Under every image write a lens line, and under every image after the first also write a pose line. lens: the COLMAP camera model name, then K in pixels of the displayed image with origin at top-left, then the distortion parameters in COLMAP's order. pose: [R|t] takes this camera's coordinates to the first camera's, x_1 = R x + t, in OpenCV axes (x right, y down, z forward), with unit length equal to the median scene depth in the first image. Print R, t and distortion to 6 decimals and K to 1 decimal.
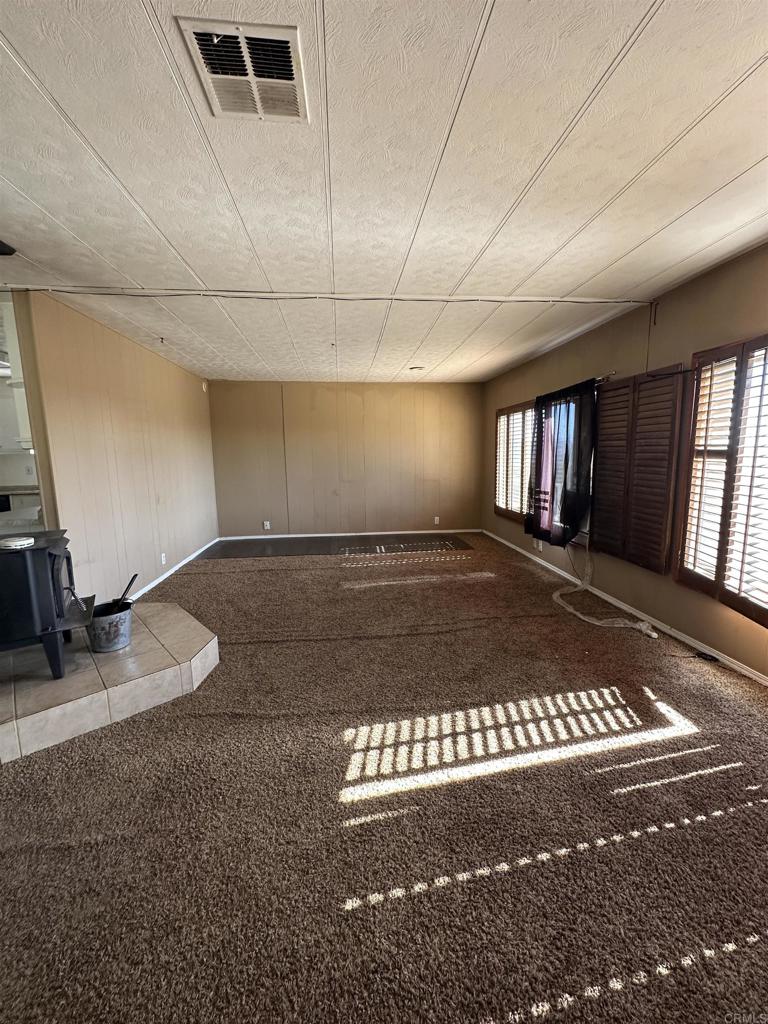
lens RADIAL K [[408.9, 0, 384.7], [0, 408.9, 509.0], [0, 0, 1]] dist [-0.004228, 0.001200]
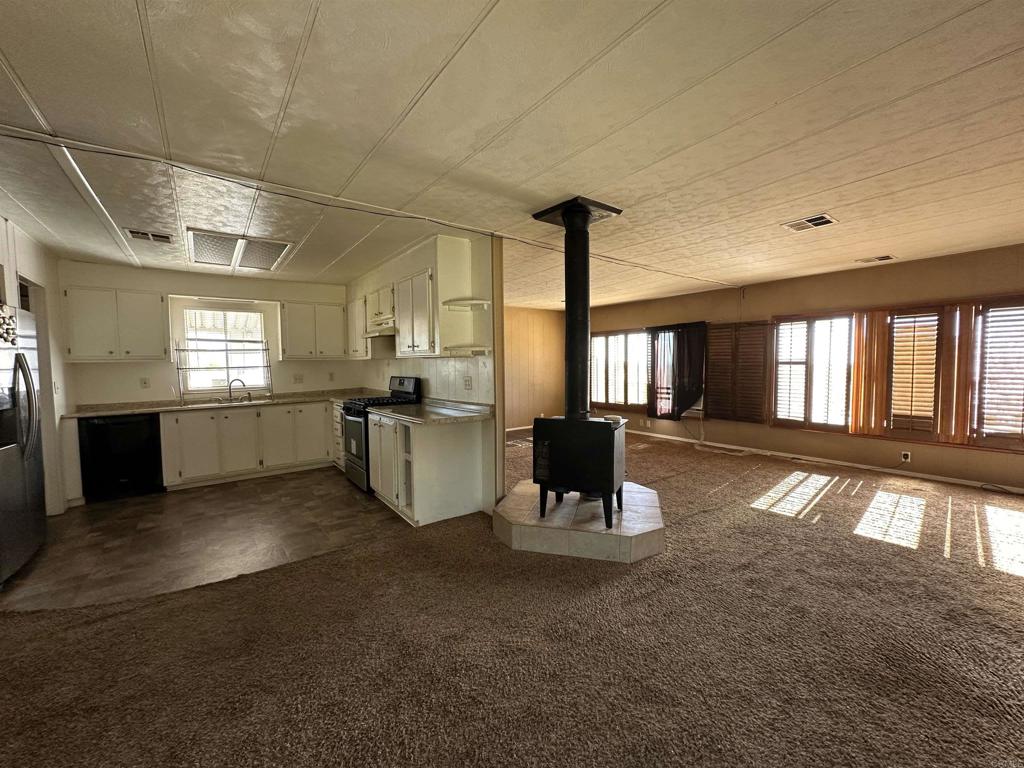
lens RADIAL K [[408.9, 0, 514.0], [0, 408.9, 385.2], [0, 0, 1]] dist [-0.004228, 0.001200]
pose [[0.858682, -0.024579, 0.511919, -1.699346], [0.067468, 0.995578, -0.065369, 0.027037], [-0.508048, 0.090669, 0.856543, -0.111634]]
